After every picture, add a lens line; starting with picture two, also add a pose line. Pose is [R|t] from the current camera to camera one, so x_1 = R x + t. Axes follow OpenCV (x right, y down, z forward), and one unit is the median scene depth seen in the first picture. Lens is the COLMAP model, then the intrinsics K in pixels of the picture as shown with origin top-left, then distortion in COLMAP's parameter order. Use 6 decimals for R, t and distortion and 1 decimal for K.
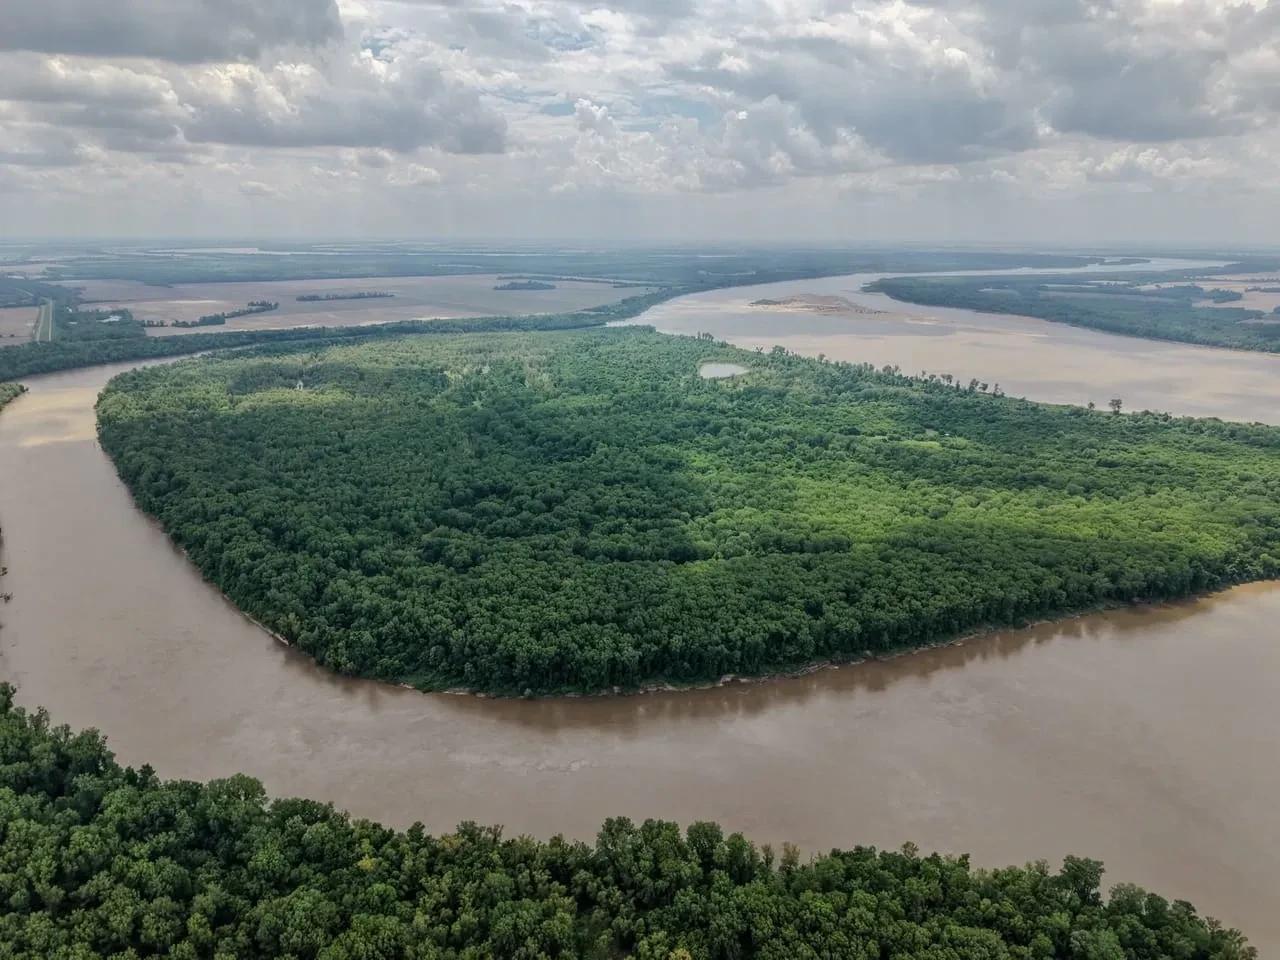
lens RADIAL K [[849.7, 0, 640.0], [0, 849.7, 480.0], [0, 0, 1]] dist [0.061406, -0.092445]
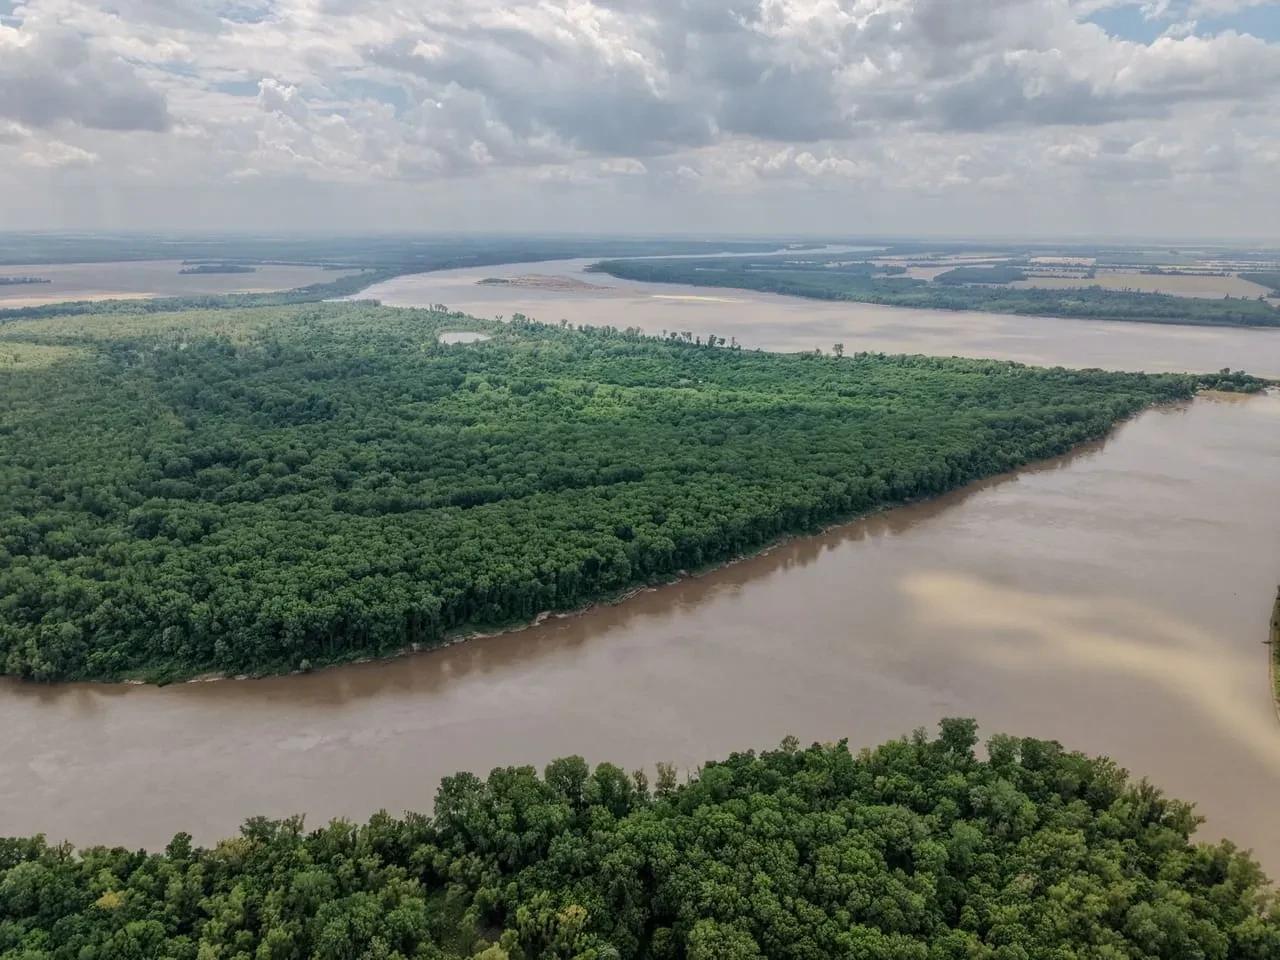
lens RADIAL K [[847.7, 0, 640.0], [0, 847.7, 480.0], [0, 0, 1]] dist [0.005932, -0.006261]
pose [[0.947209, -0.082995, 0.309688, -0.061514], [0.082021, 0.996499, 0.016188, 0.083358], [-0.309947, 0.010068, 0.950701, 0.128408]]
